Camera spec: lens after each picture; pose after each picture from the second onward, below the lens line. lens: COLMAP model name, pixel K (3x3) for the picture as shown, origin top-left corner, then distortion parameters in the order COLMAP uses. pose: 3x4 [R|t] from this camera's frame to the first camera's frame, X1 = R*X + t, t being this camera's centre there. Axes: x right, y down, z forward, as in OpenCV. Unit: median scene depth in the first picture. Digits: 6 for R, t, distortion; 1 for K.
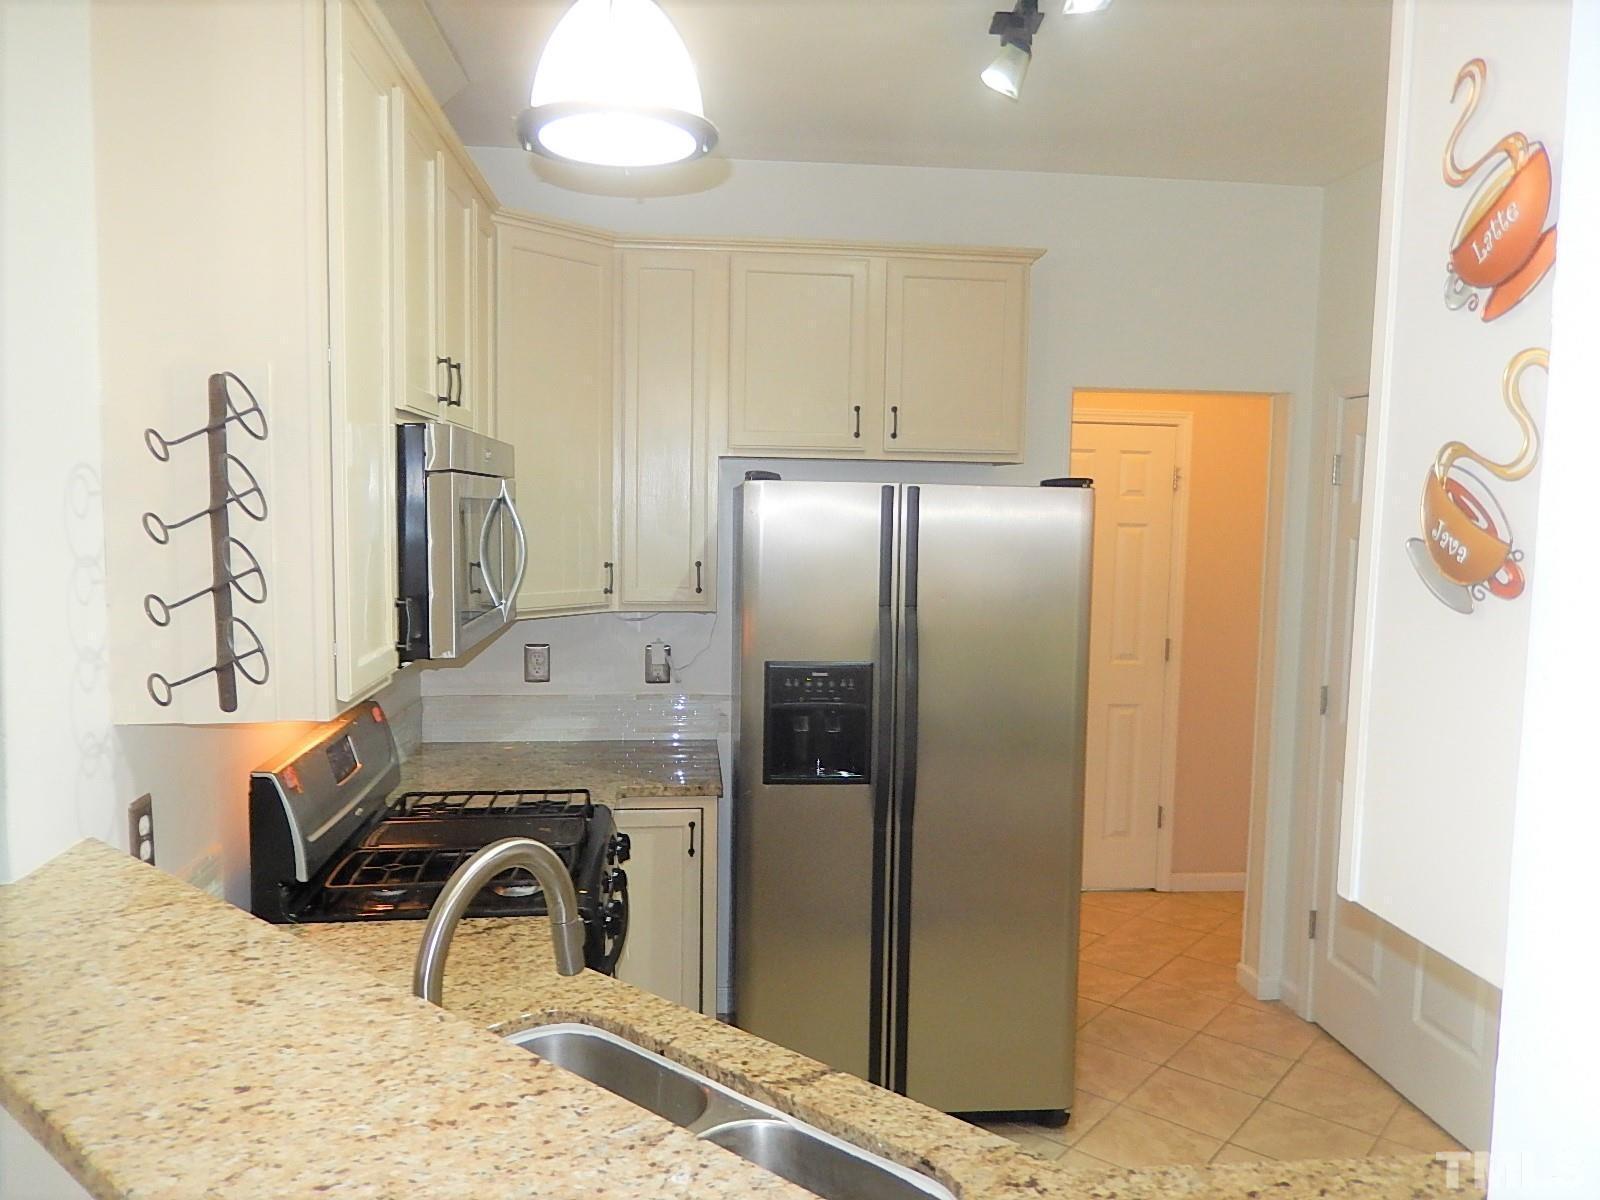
lens RADIAL K [[1202.5, 0, 803.6], [0, 1202.5, 603.9], [0, 0, 1]] dist [0.020767, 0.003790]
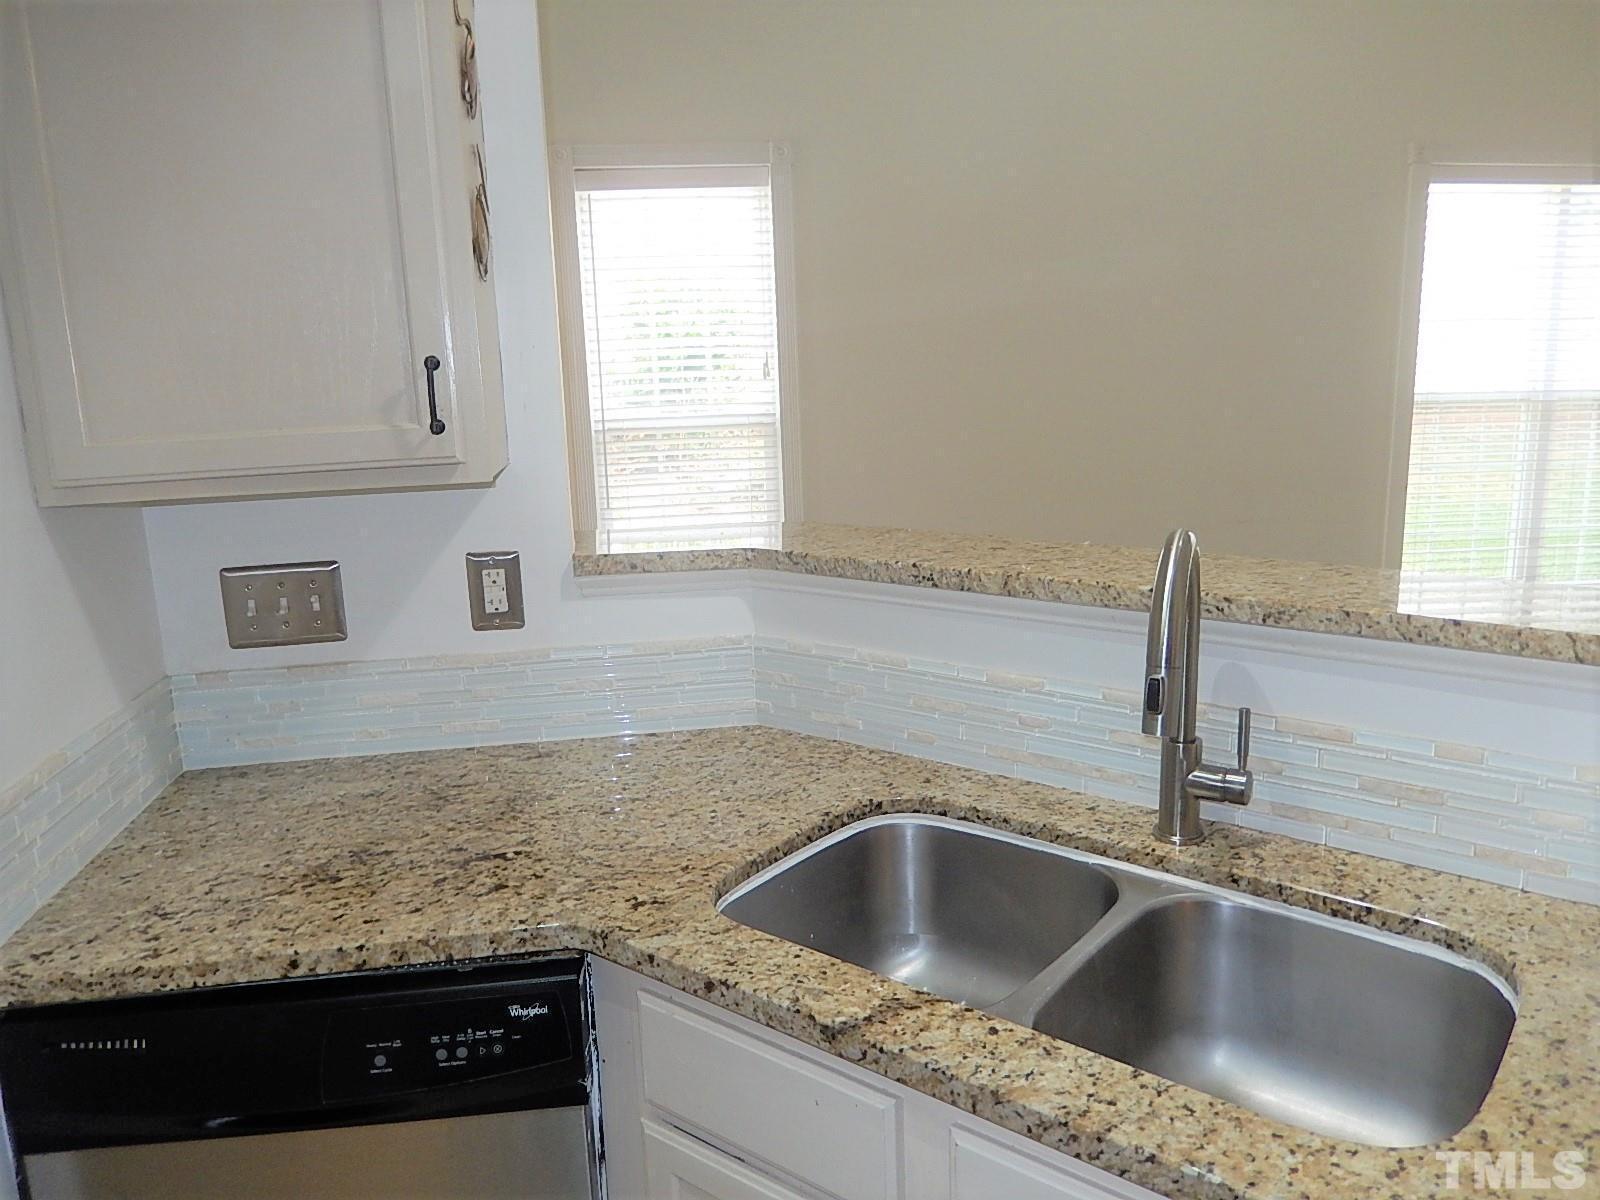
lens RADIAL K [[1202.5, 0, 803.6], [0, 1202.5, 603.9], [0, 0, 1]] dist [0.020767, 0.003790]
pose [[-0.999188, 0.026065, -0.030710, 0.070915], [0.016134, 0.957558, 0.287788, -0.025690], [0.036908, 0.287059, -0.957202, 1.663788]]
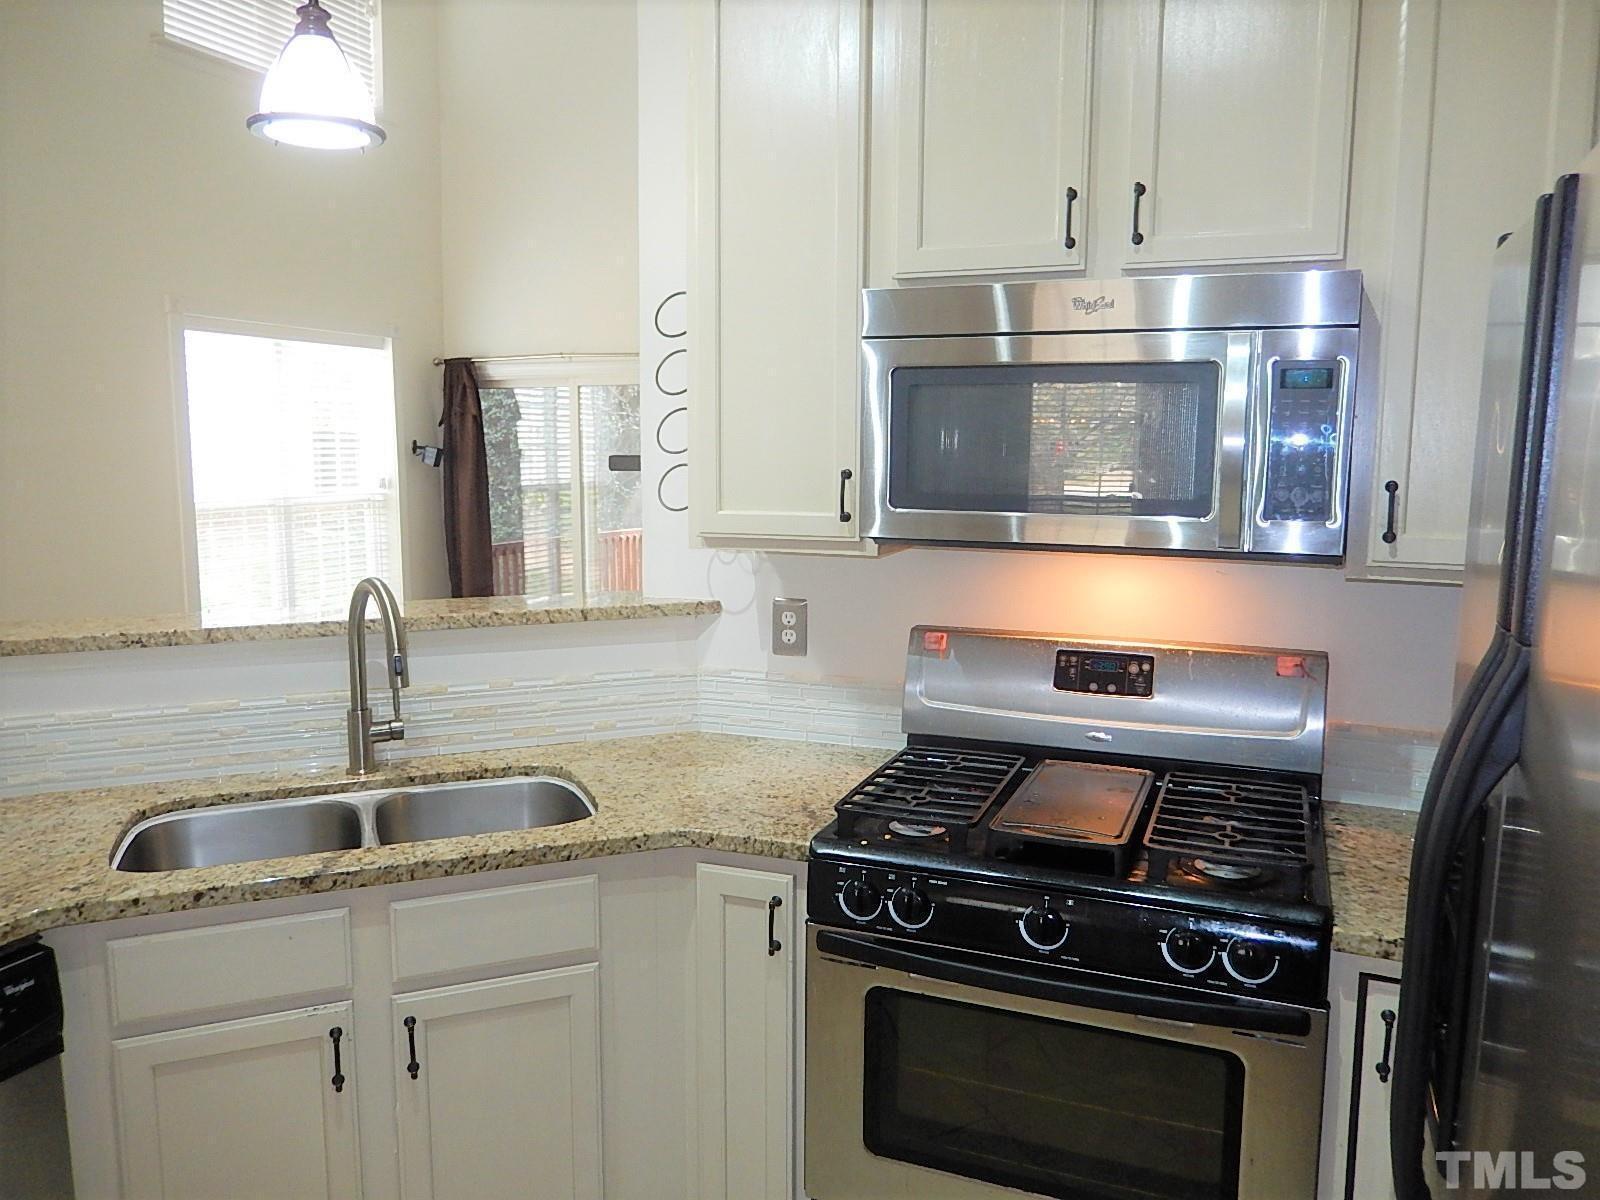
lens RADIAL K [[1202.5, 0, 803.6], [0, 1202.5, 603.9], [0, 0, 1]] dist [0.020767, 0.003790]
pose [[-0.481250, 0.117699, -0.868646, 0.798125], [-0.070268, 0.982576, 0.172066, -0.085178], [0.873763, 0.143845, -0.464594, 1.992842]]
